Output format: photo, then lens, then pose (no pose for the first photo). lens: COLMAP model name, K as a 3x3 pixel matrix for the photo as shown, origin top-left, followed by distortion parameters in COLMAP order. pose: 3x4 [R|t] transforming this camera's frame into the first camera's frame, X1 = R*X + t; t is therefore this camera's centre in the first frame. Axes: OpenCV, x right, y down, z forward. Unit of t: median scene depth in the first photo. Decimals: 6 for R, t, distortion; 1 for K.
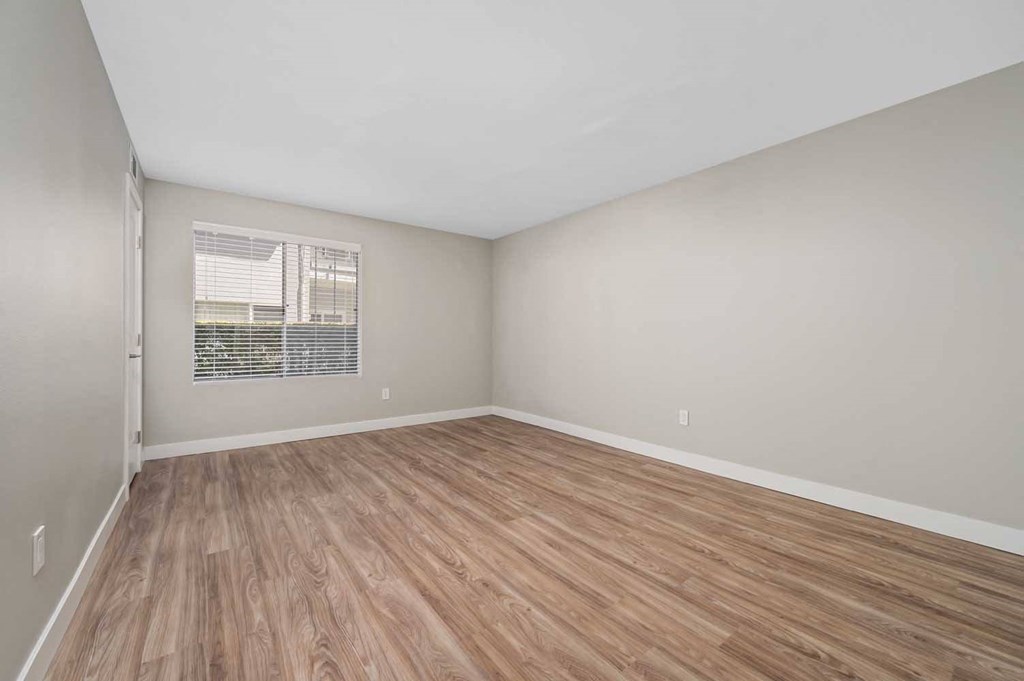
lens RADIAL K [[408.4, 0, 511.1], [0, 408.4, 339.1], [0, 0, 1]] dist [0.000578, -0.000100]
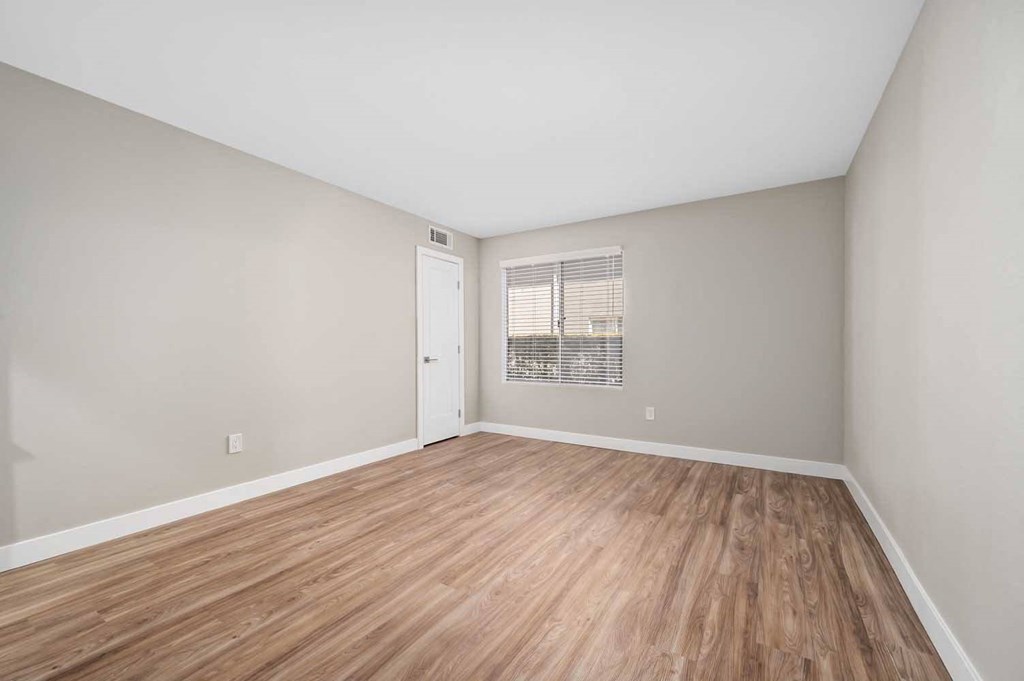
lens RADIAL K [[408.4, 0, 510.4], [0, 408.4, 345.3], [0, 0, 1]] dist [0.000578, -0.000100]
pose [[0.351158, -0.010790, -0.936254, 0.637798], [0.001070, 0.999938, -0.011122, 0.003174], [0.936316, 0.002903, 0.351147, 0.701204]]
